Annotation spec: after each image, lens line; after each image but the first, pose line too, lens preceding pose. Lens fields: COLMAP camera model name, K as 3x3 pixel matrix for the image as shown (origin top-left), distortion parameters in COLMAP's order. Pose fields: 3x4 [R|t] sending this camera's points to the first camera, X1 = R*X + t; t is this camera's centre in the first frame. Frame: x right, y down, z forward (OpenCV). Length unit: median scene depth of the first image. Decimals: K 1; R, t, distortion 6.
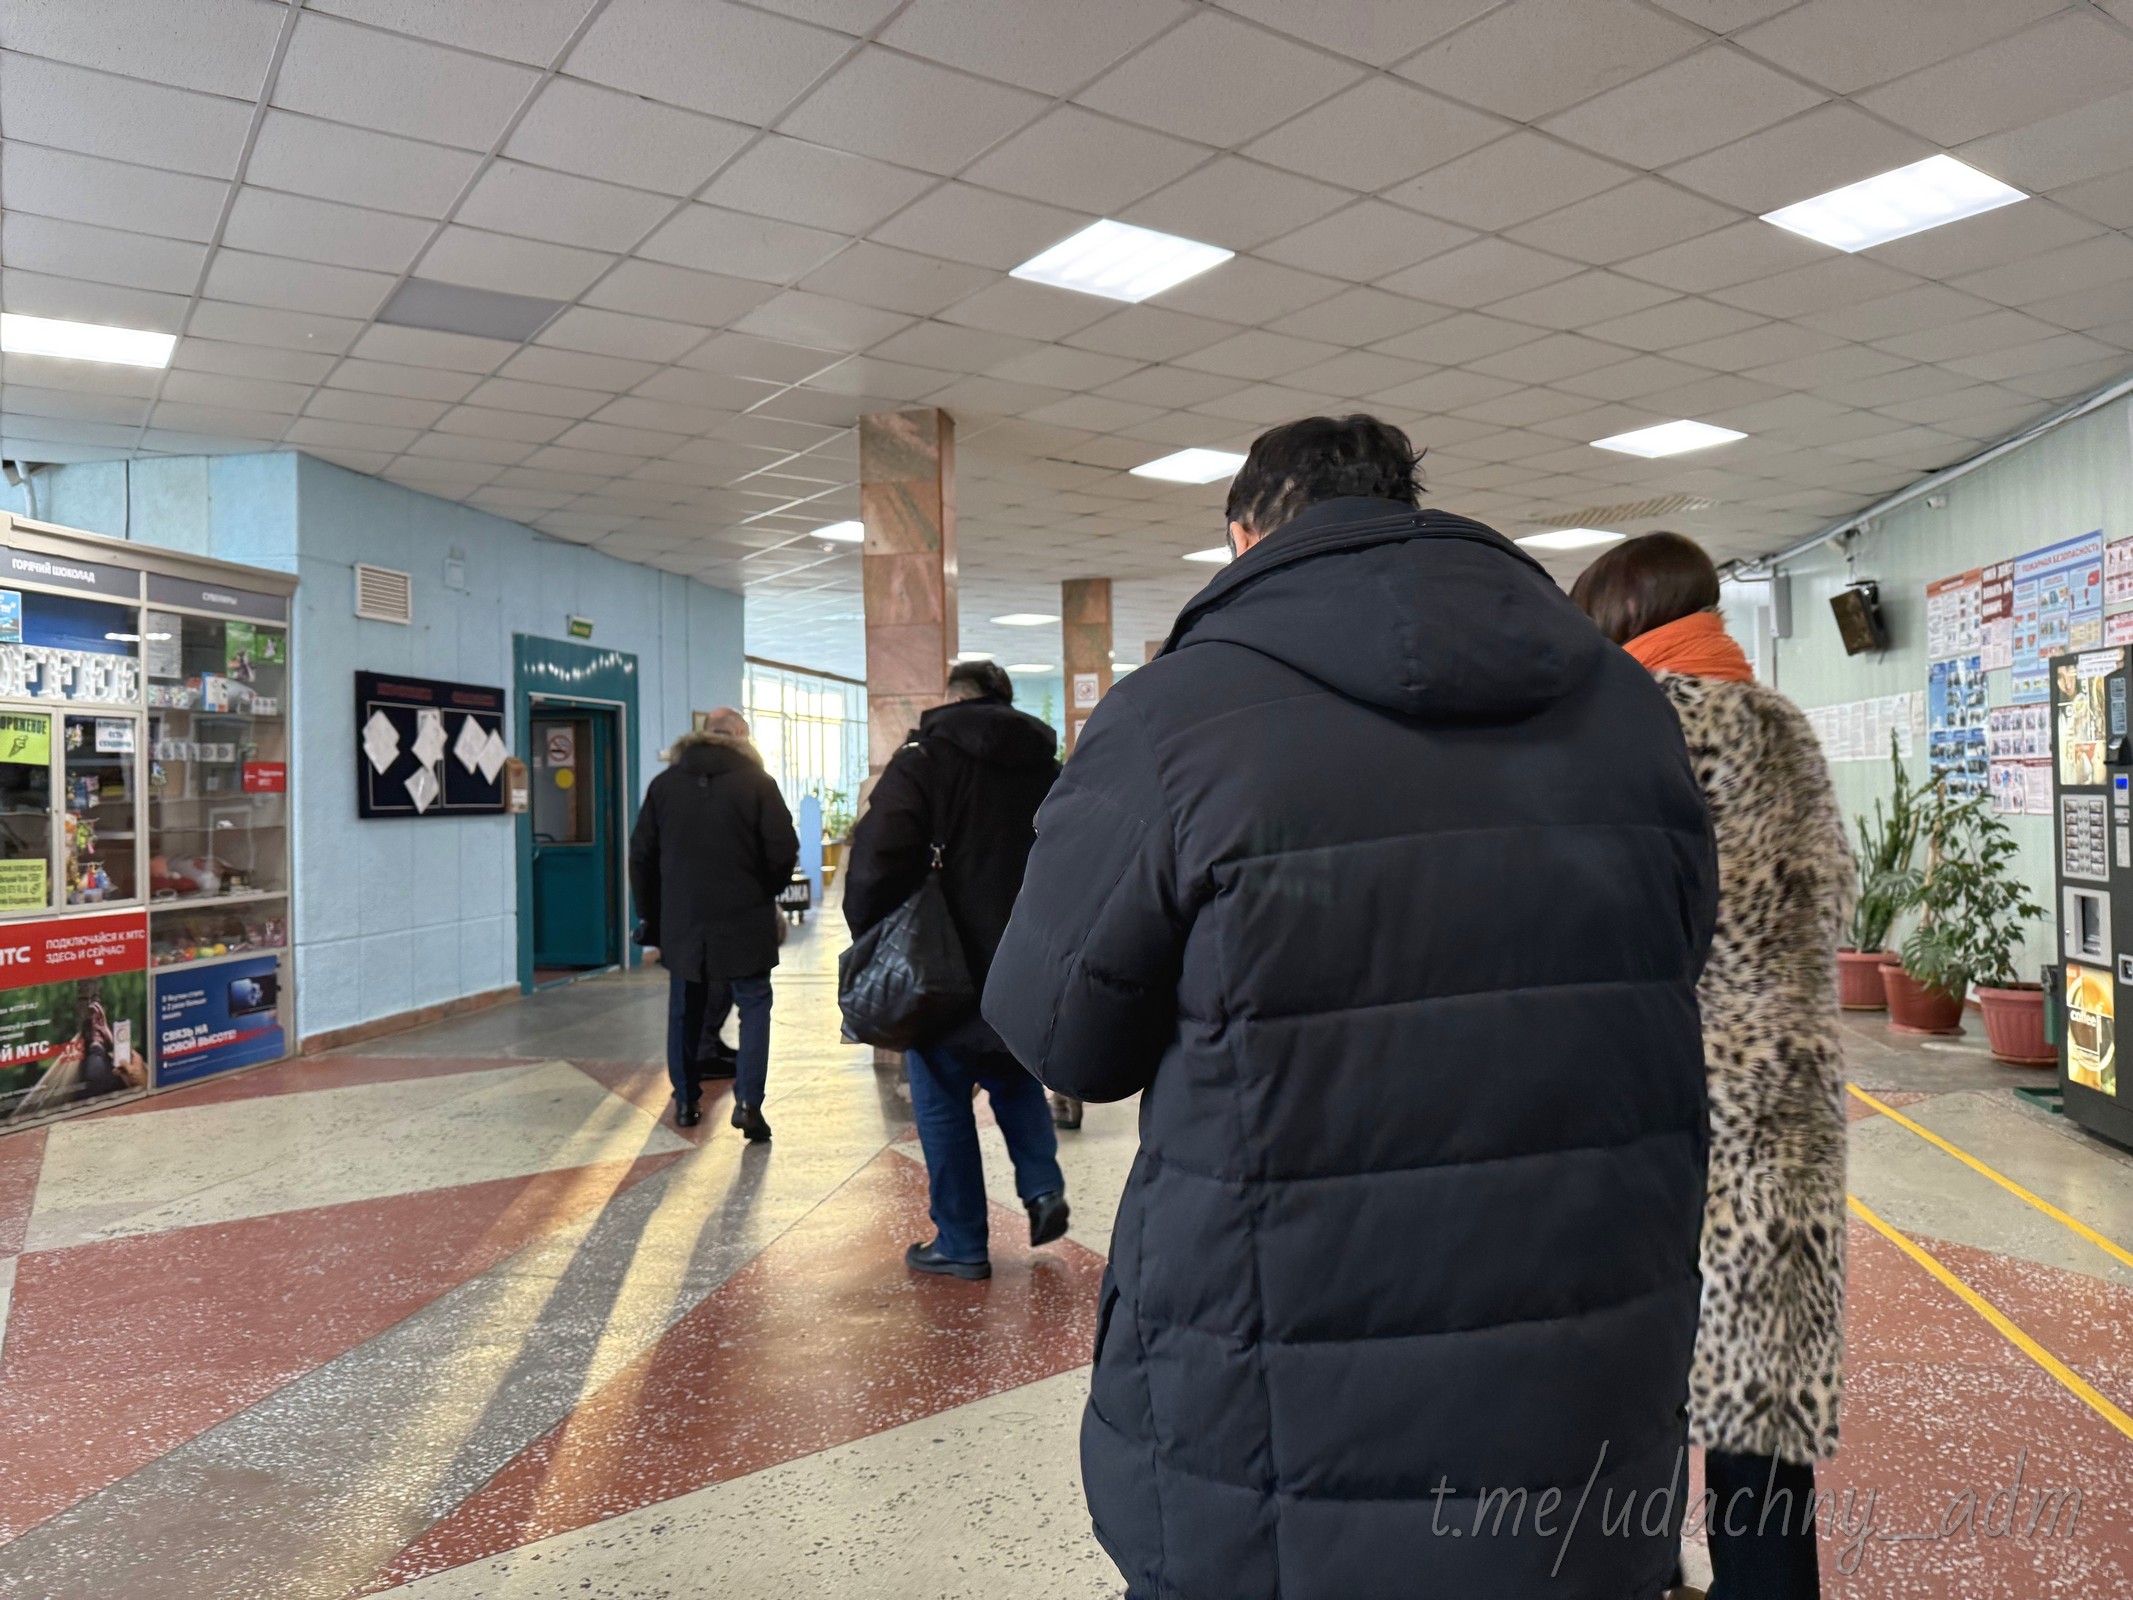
lens RADIAL K [[1621.8, 0, 1066.5], [0, 1621.8, 800.0], [0, 0, 1]] dist [-0.042408, -0.000924]
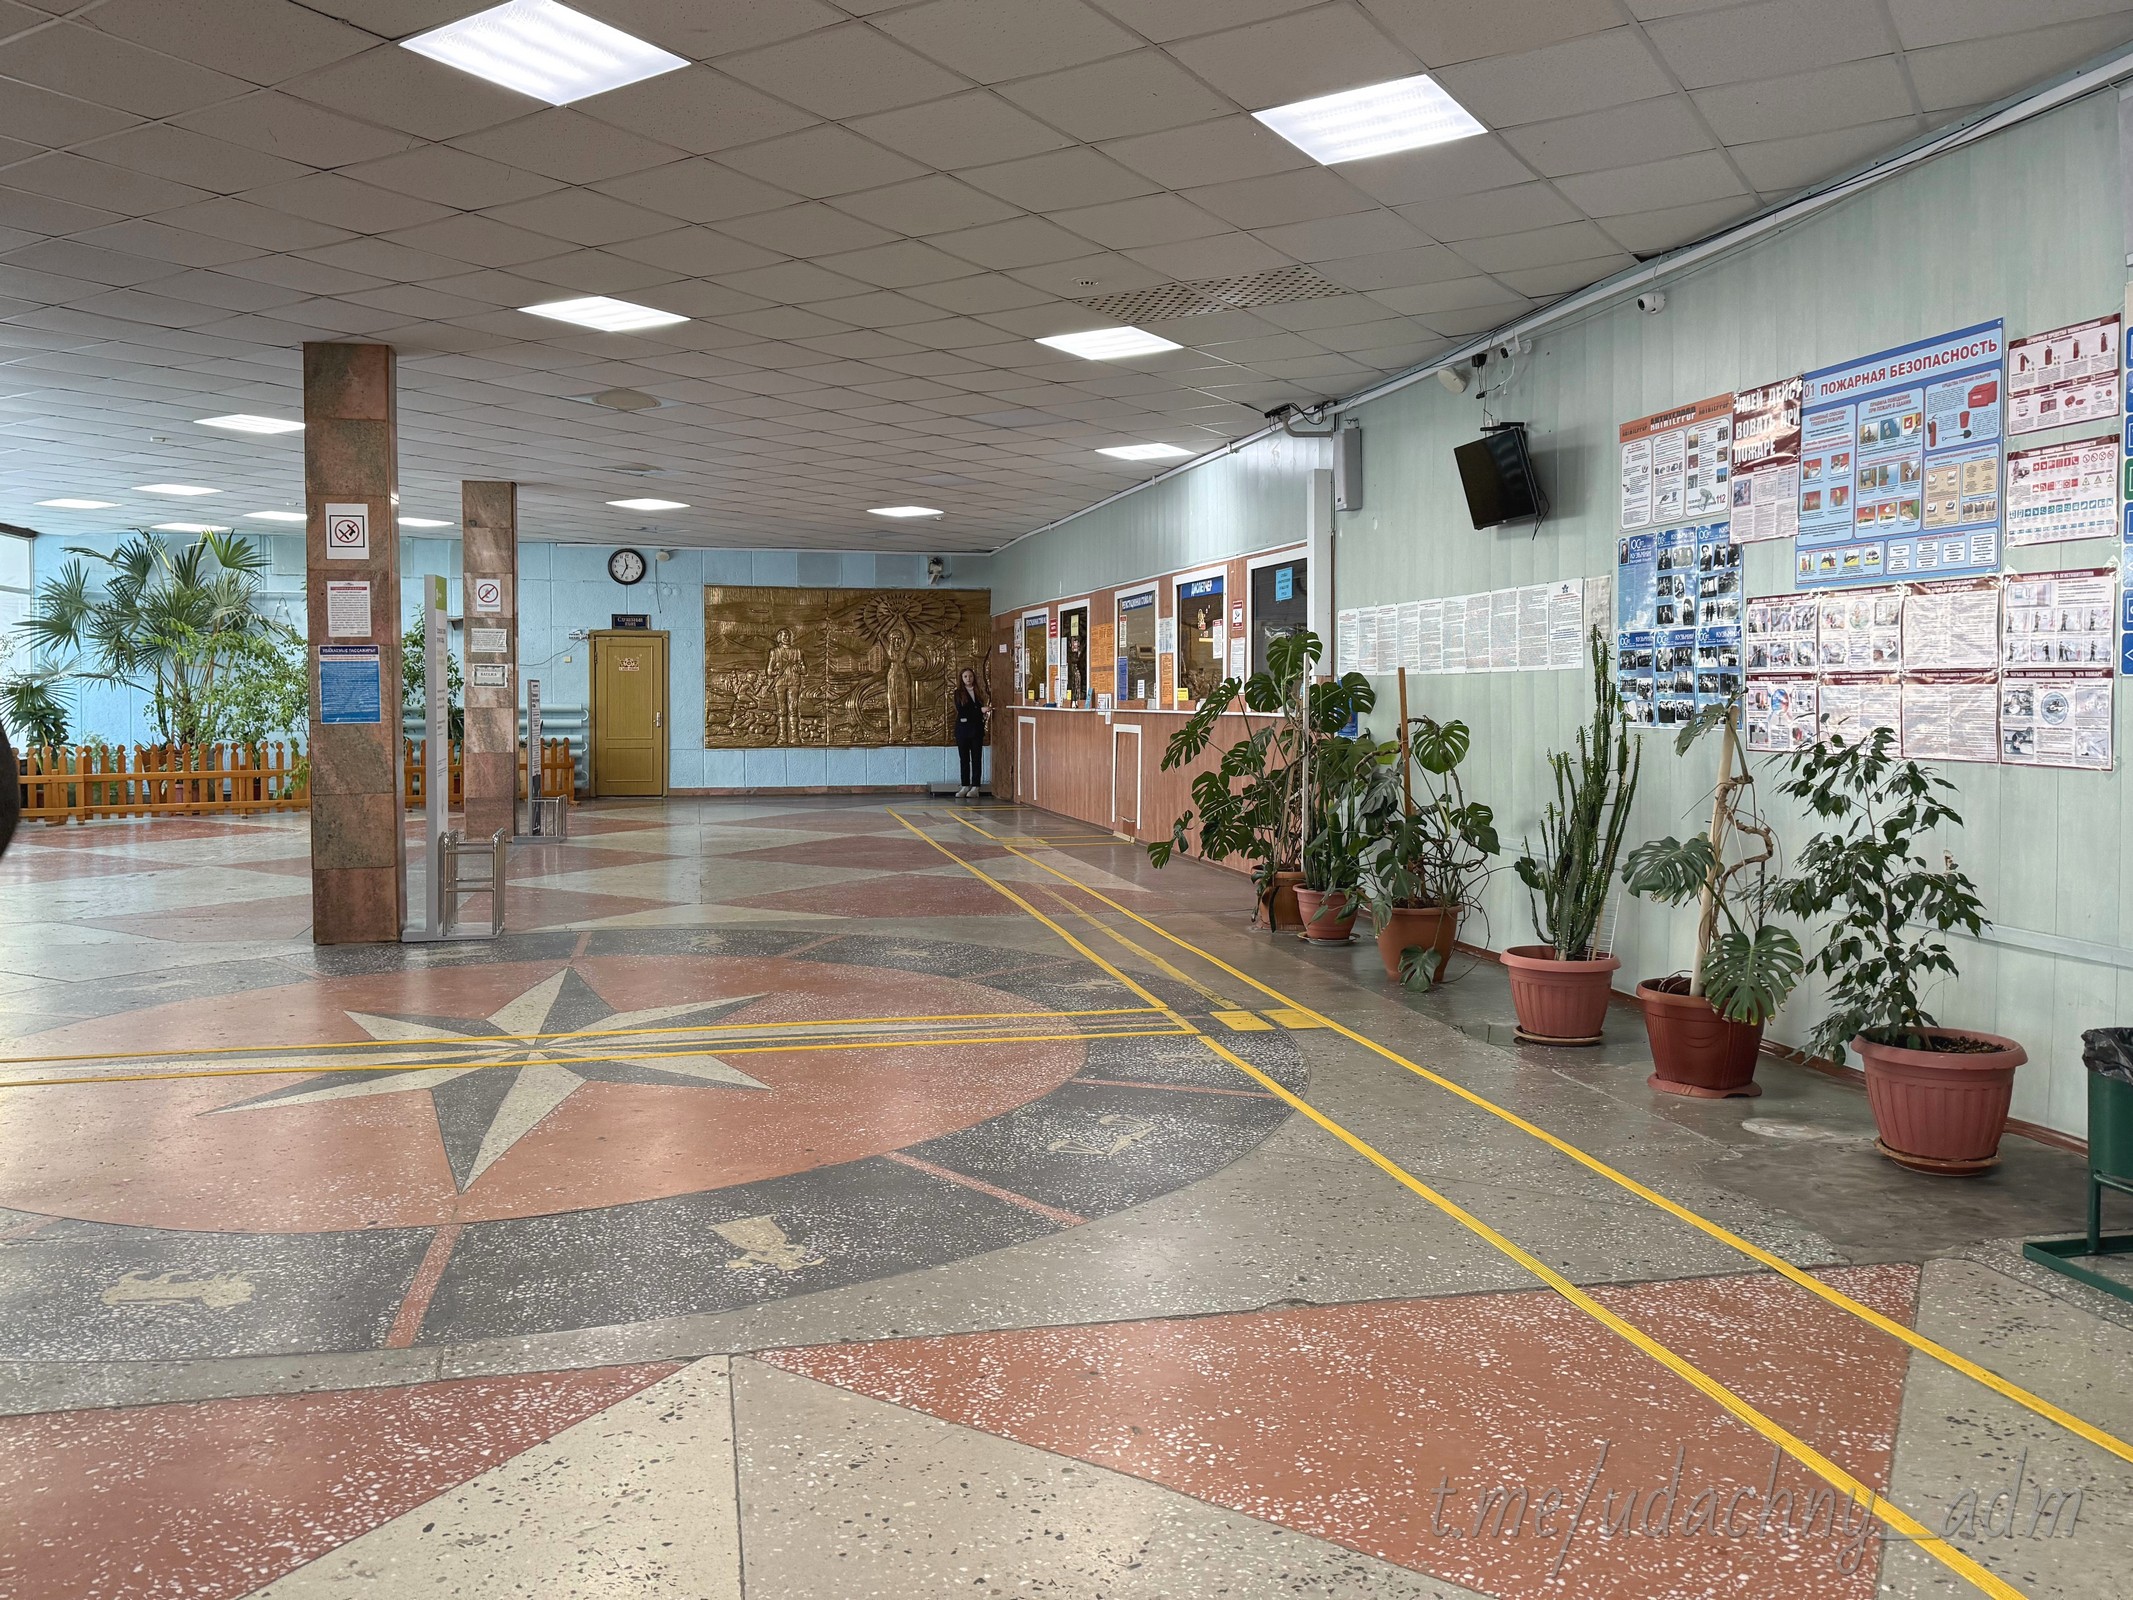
lens RADIAL K [[1621.8, 0, 1066.5], [0, 1621.8, 800.0], [0, 0, 1]] dist [-0.042408, -0.000924]
pose [[0.927175, -0.006079, 0.374580, 0.047047], [-0.014418, 0.998549, 0.051891, -0.002438], [-0.374352, -0.053513, 0.925741, 0.453637]]
